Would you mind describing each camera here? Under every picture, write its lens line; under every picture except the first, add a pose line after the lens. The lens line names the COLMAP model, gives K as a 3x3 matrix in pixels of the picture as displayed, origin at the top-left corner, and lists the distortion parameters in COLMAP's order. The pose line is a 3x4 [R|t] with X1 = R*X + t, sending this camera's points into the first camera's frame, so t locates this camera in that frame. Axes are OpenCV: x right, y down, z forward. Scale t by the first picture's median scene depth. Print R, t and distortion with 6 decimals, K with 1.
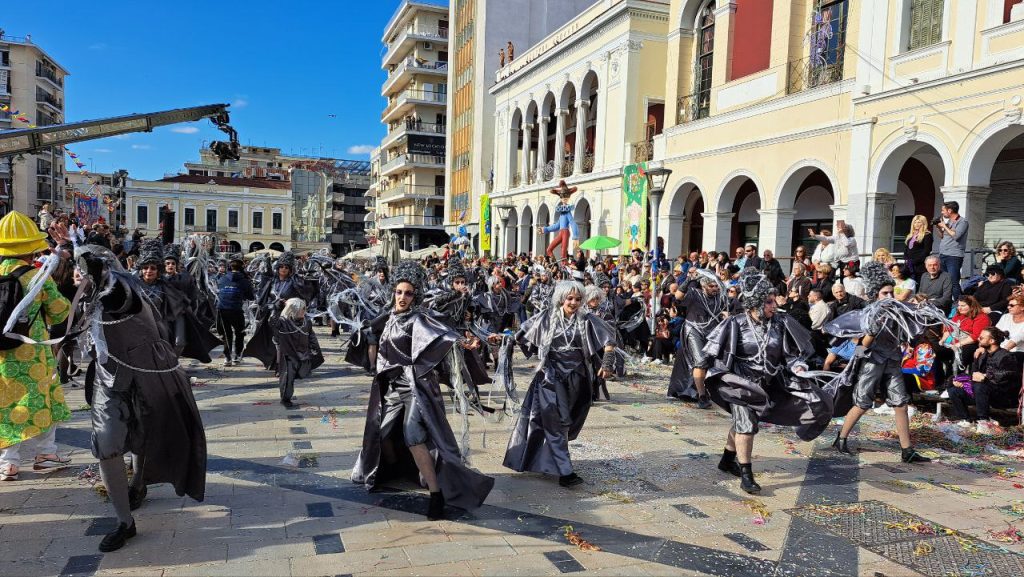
lens RADIAL K [[709.1, 0, 530.2], [0, 709.1, 287.8], [0, 0, 1]] dist [0.086175, -0.098900]
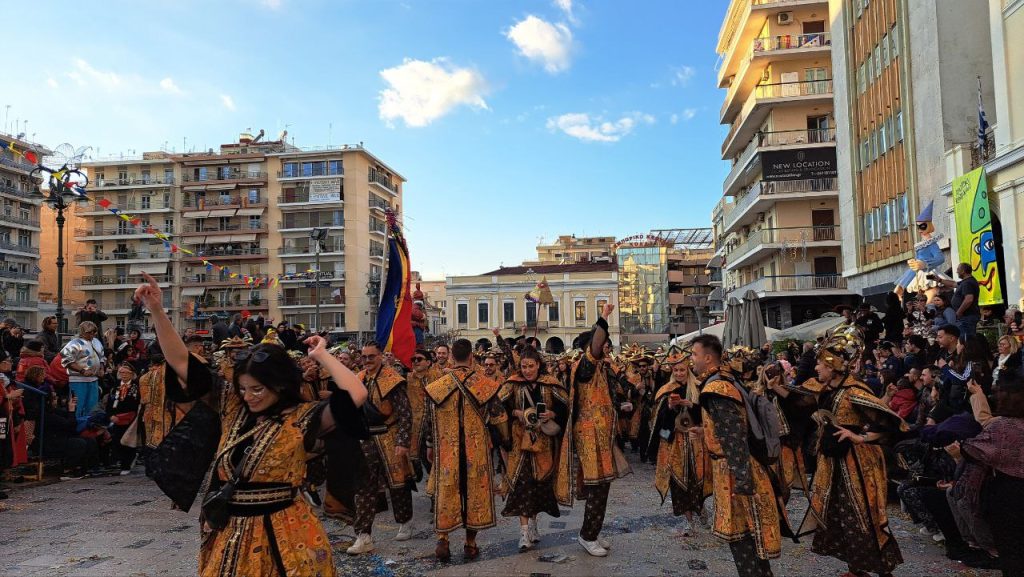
lens RADIAL K [[703.0, 0, 514.3], [0, 703.0, 281.2], [0, 0, 1]] dist [0.090927, -0.106682]
pose [[0.871979, -0.093826, -0.480468, -0.106912], [0.023130, 0.988262, -0.151010, -0.013379], [0.488997, 0.120564, 0.863913, 0.542896]]
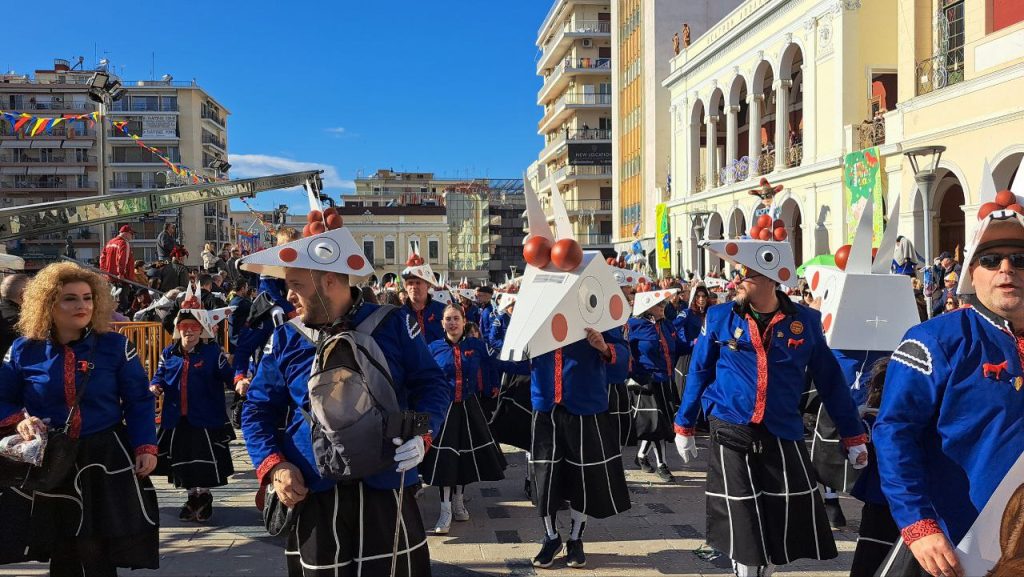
lens RADIAL K [[790.2, 0, 530.2], [0, 790.2, 288.4], [0, 0, 1]] dist [0.086553, -0.163417]
pose [[0.975611, -0.043798, -0.215094, -0.020046], [0.036983, 0.998681, -0.035611, -0.001892], [0.216370, 0.026787, 0.975944, 0.043705]]
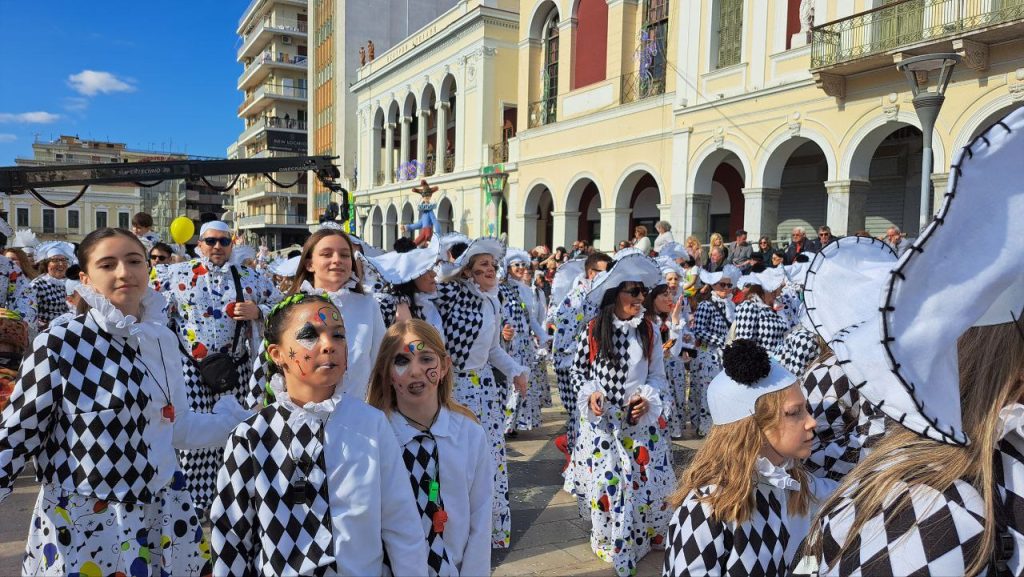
lens RADIAL K [[724.6, 0, 513.7], [0, 724.6, 290.6], [0, 0, 1]] dist [0.079856, -0.097902]
pose [[0.988843, -0.020784, 0.147501, 0.012830], [0.020150, 0.999780, 0.005792, 0.004566], [-0.147589, -0.002755, 0.989045, -0.049756]]
